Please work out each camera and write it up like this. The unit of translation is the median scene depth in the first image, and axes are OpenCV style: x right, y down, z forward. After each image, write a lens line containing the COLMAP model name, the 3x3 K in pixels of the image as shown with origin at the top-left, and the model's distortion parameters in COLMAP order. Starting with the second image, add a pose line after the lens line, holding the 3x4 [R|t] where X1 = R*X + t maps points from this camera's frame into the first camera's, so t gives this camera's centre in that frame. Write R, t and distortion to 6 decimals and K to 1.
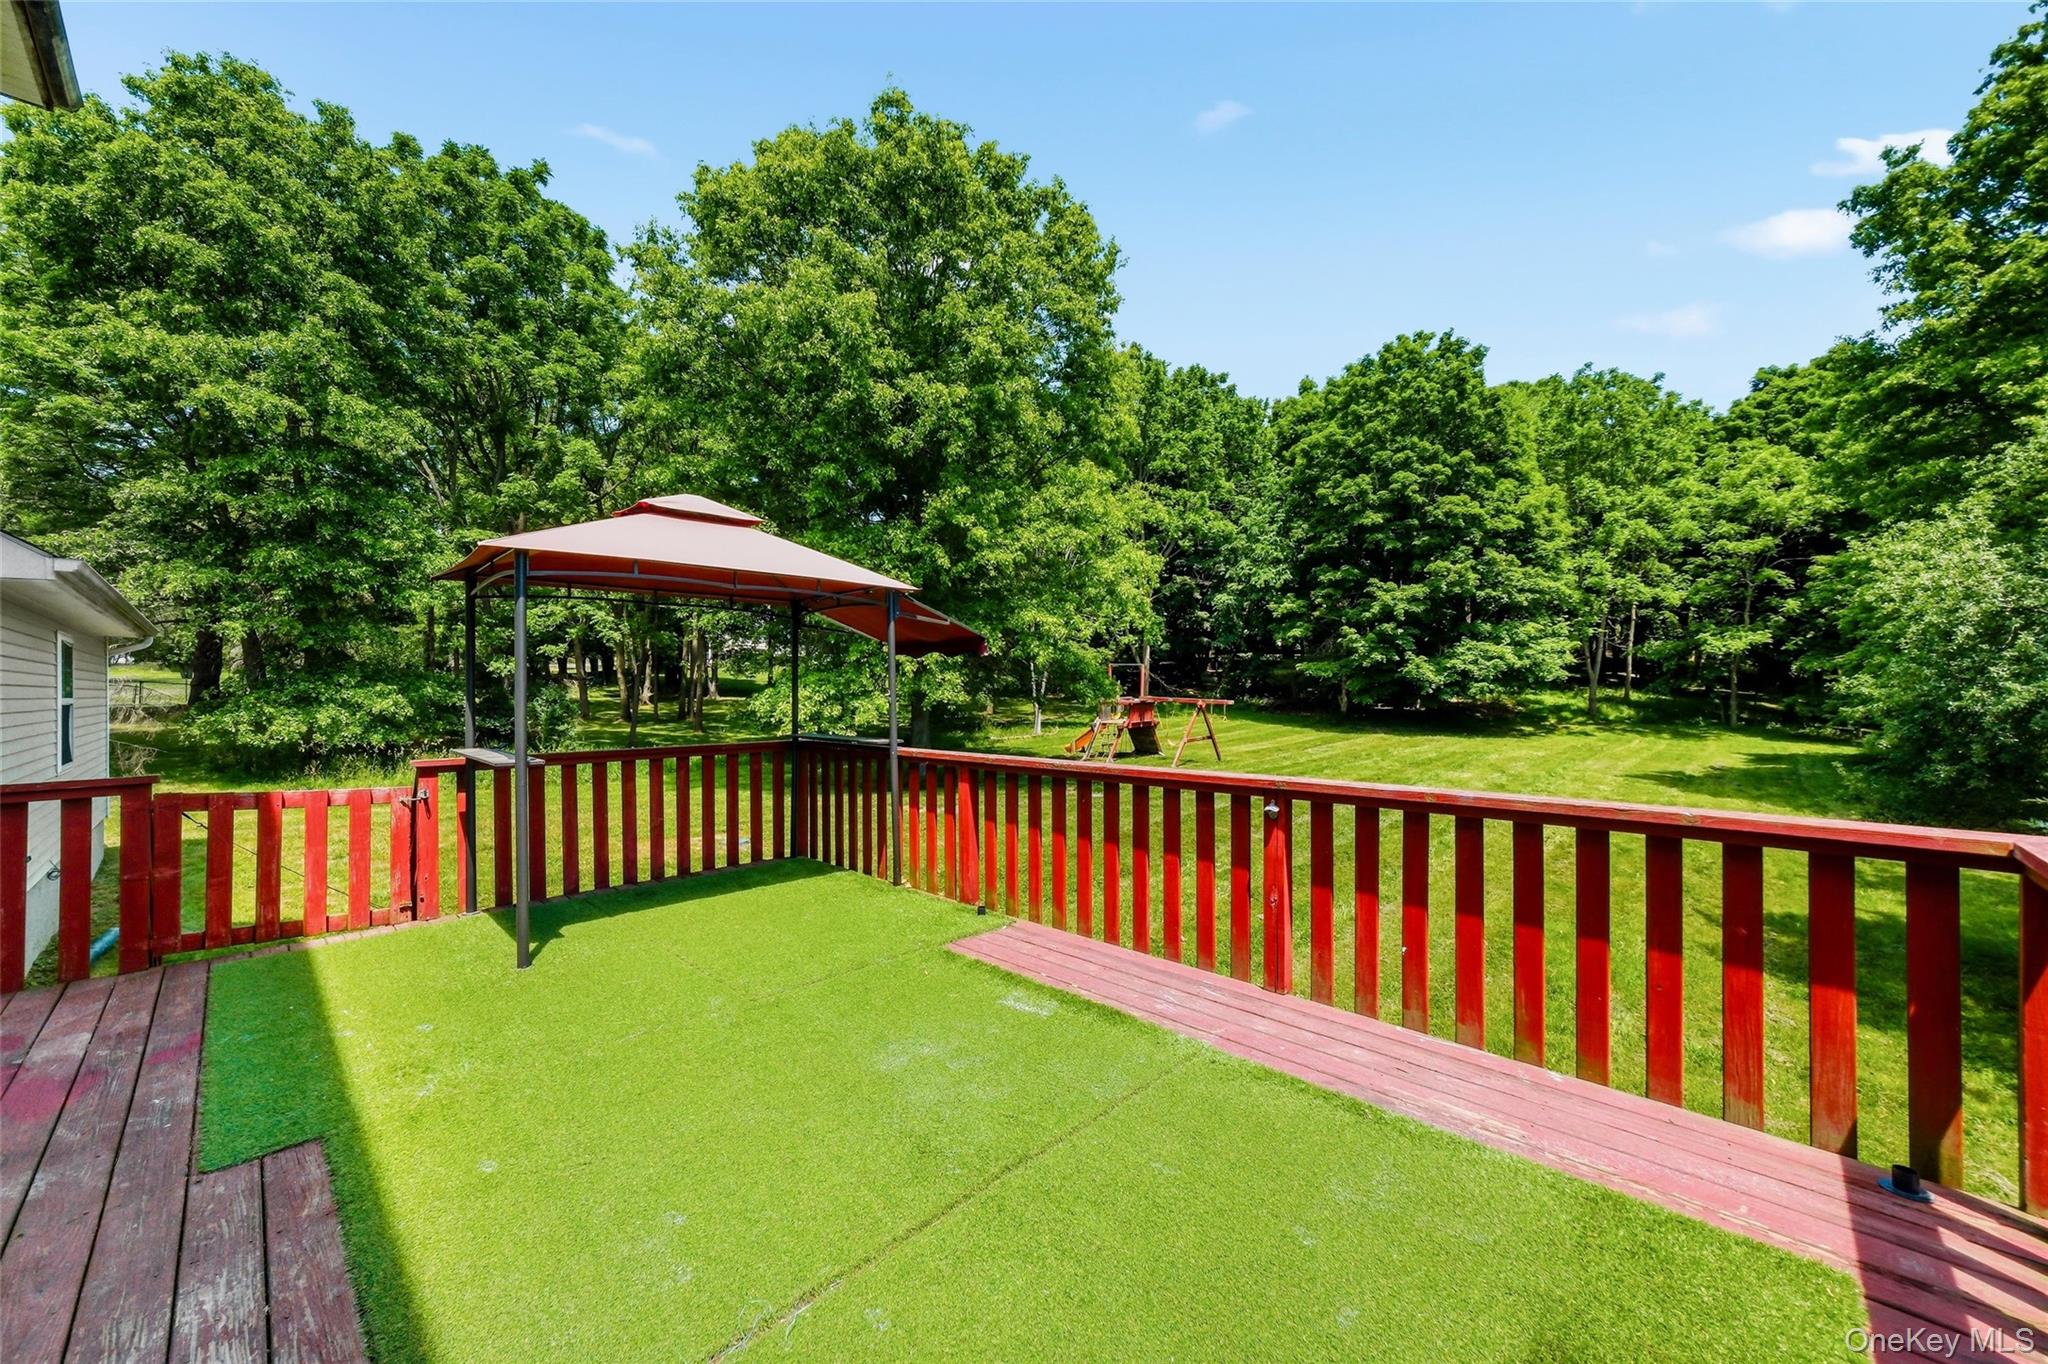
lens RADIAL K [[796.2, 0, 1016.9], [0, 796.2, 700.2], [0, 0, 1]] dist [0.000996, 0.000142]
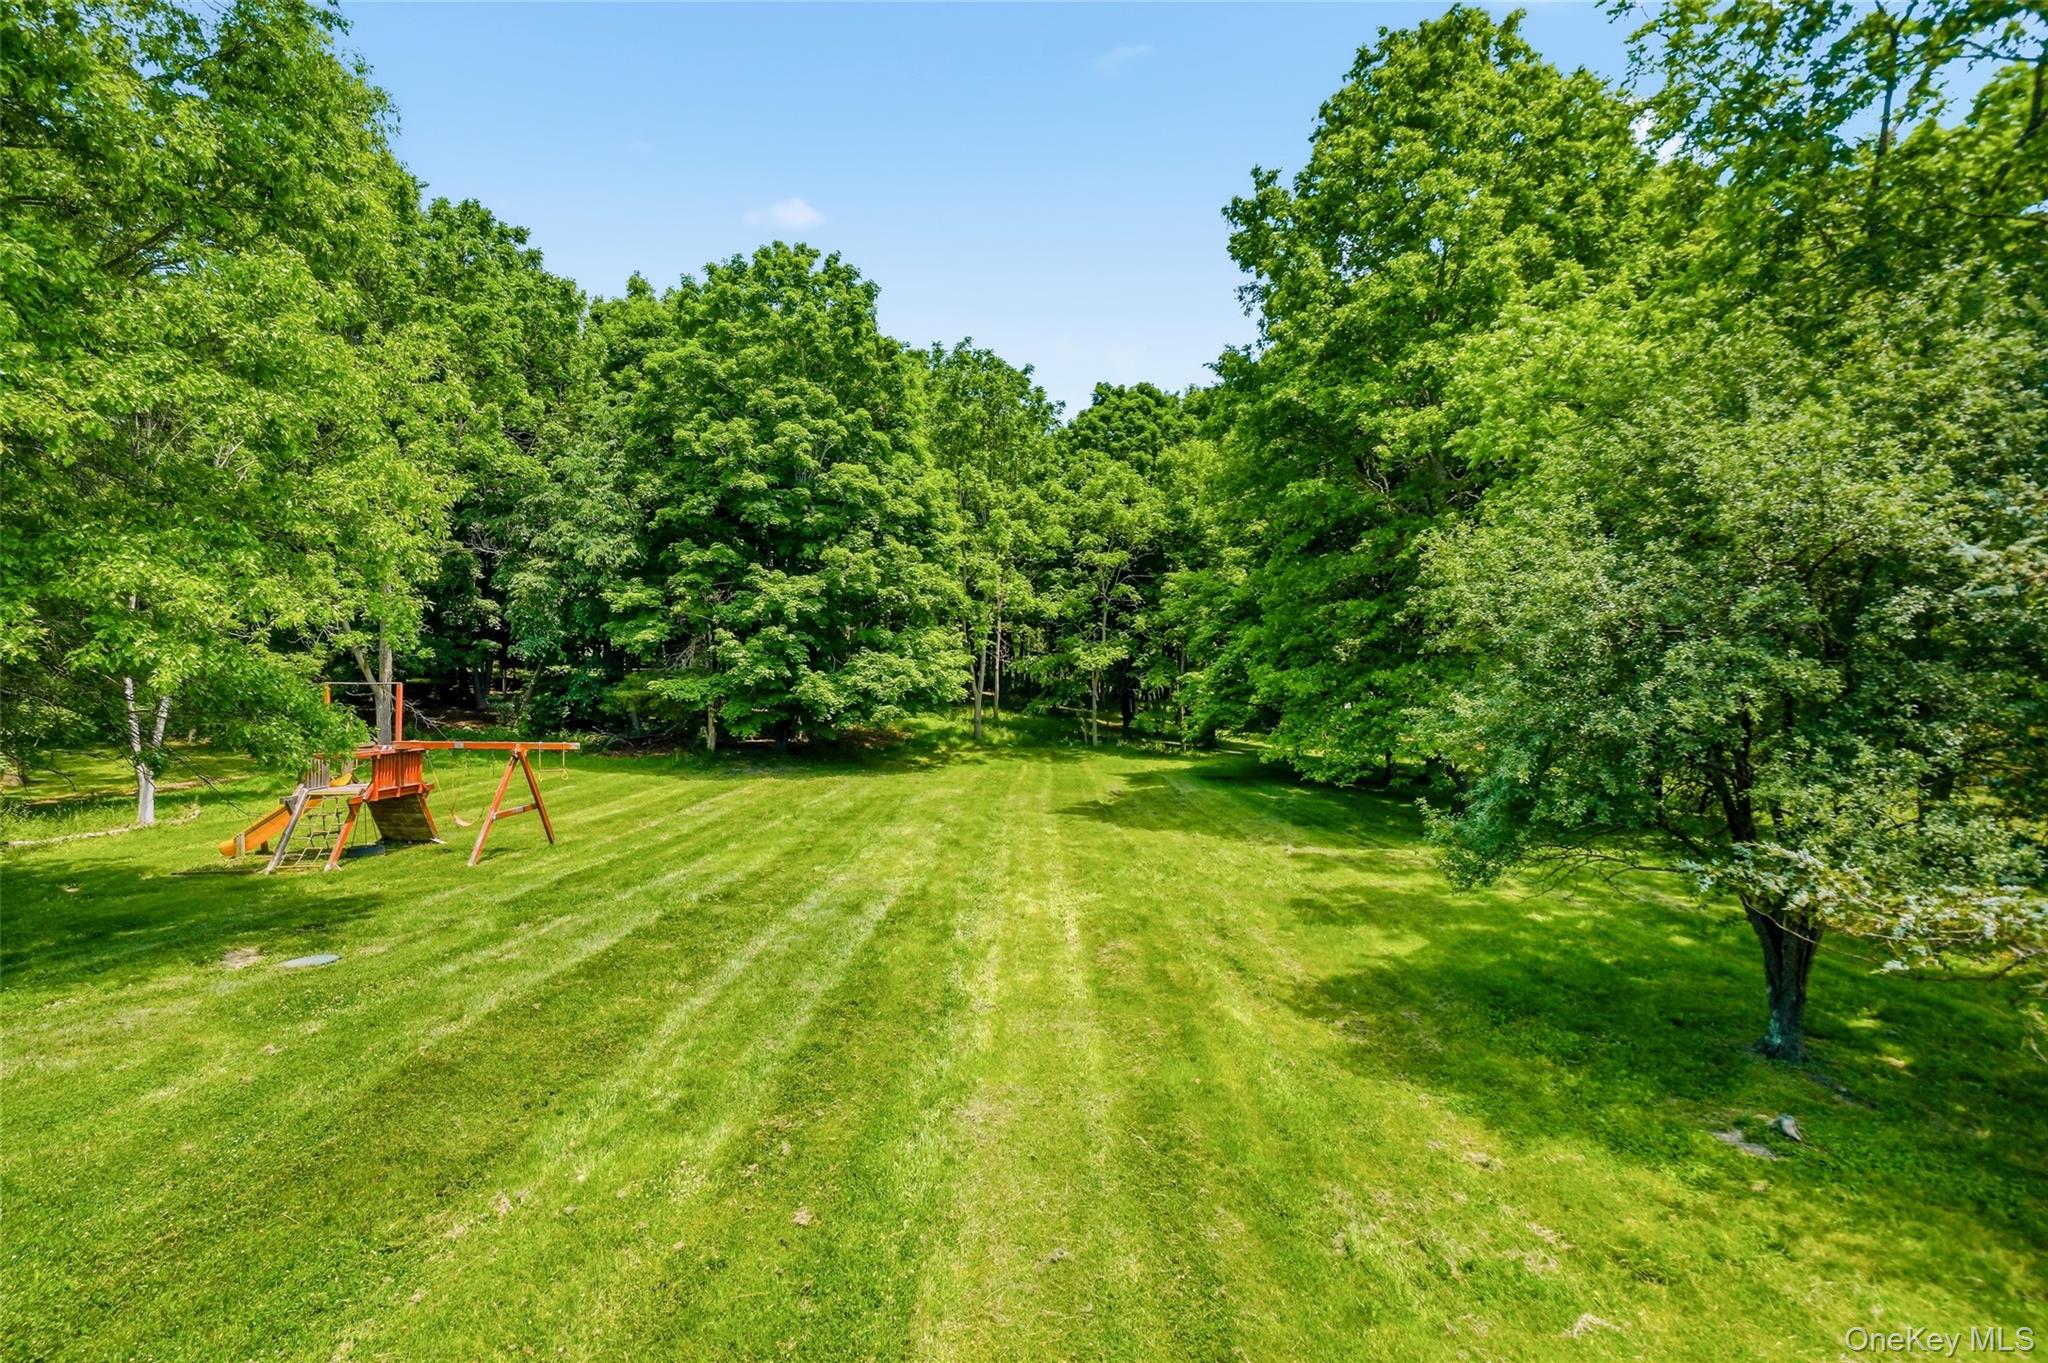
lens RADIAL K [[1044.0, 0, 1031.1], [0, 1044.0, 692.7], [0, 0, 1]] dist [-0.001419, 0.015234]
pose [[0.743629, -0.009295, 0.668527, -0.000842], [0.032421, 0.999228, -0.022170, -0.006417], [-0.667805, 0.038160, 0.743357, 0.132890]]
